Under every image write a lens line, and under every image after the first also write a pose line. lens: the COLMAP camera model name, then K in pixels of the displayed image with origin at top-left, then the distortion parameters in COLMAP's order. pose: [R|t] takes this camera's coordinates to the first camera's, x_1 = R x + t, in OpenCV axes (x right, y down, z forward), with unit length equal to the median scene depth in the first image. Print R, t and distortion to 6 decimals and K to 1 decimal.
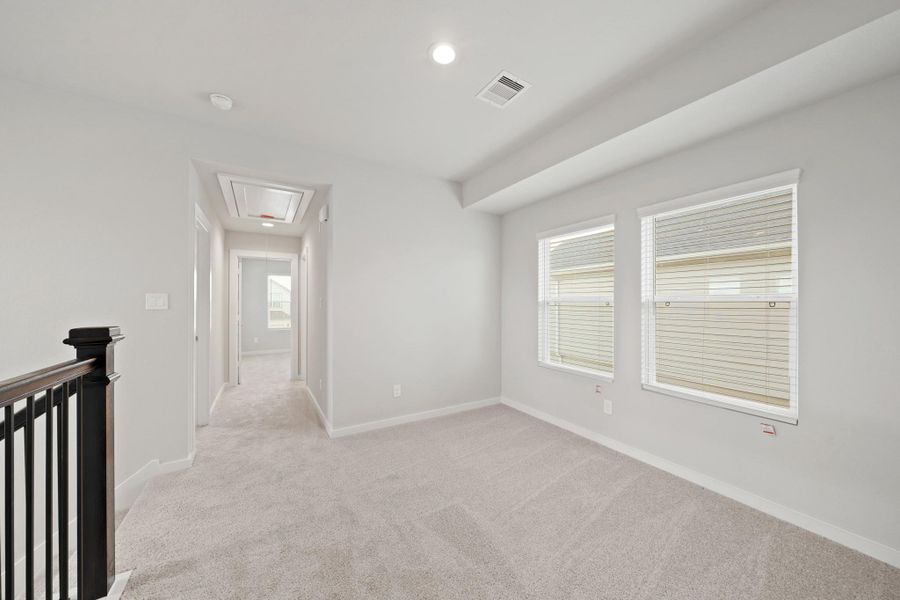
lens RADIAL K [[307.5, 0, 447.7], [0, 307.5, 302.5], [0, 0, 1]] dist [0.000645, 0.000005]
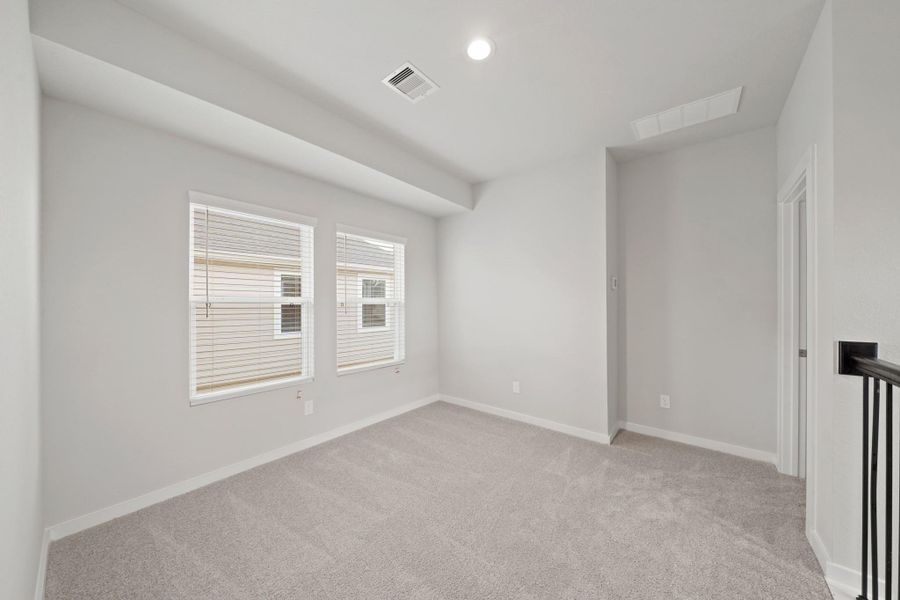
lens RADIAL K [[307.5, 0, 449.5], [0, 307.5, 301.9], [0, 0, 1]] dist [0.000645, 0.000005]
pose [[-0.340250, 0.002387, 0.940332, -0.496185], [-0.001005, 0.999995, -0.002902, -0.003514], [-0.940335, -0.001932, -0.340246, 0.772478]]
